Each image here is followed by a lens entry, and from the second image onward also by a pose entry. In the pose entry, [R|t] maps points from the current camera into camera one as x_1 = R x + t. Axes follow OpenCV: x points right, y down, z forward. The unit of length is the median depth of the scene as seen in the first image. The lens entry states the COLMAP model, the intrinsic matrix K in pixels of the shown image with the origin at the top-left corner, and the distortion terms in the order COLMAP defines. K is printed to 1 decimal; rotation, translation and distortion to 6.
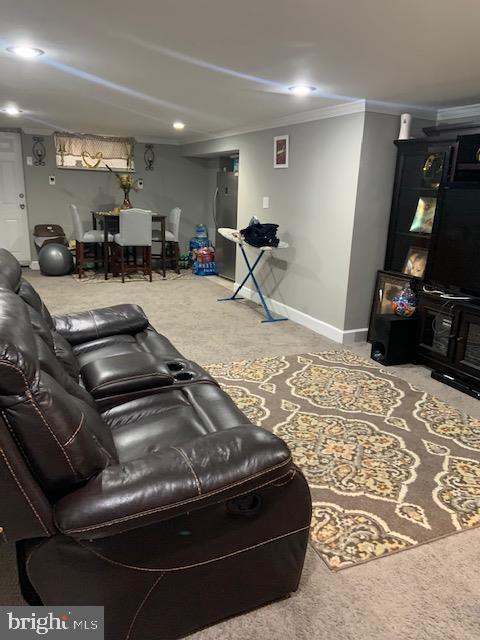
lens RADIAL K [[479.3, 0, 243.7], [0, 479.3, 316.1], [0, 0, 1]] dist [0.082543, -0.085762]
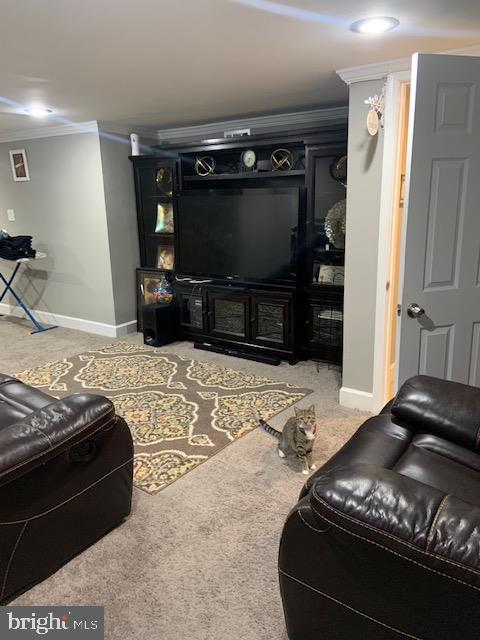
lens RADIAL K [[479.3, 0, 239.3], [0, 479.3, 313.8], [0, 0, 1]] dist [0.082543, -0.085762]
pose [[0.868699, -0.167140, 0.466289, -0.062470], [0.174112, 0.984315, 0.028453, 0.022553], [-0.463731, 0.056470, 0.884175, -0.124505]]
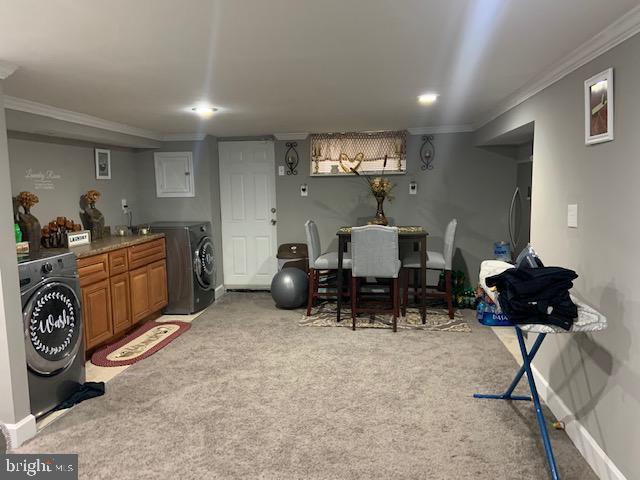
lens RADIAL K [[479.3, 0, 313.7], [0, 479.3, 239.1], [0, 0, 1]] dist [0.082543, -0.085762]
pose [[0.825292, 0.010008, -0.564617, 0.143287], [-0.099259, 0.986847, -0.127593, -0.166814], [0.555914, 0.161345, 0.815431, 0.619944]]
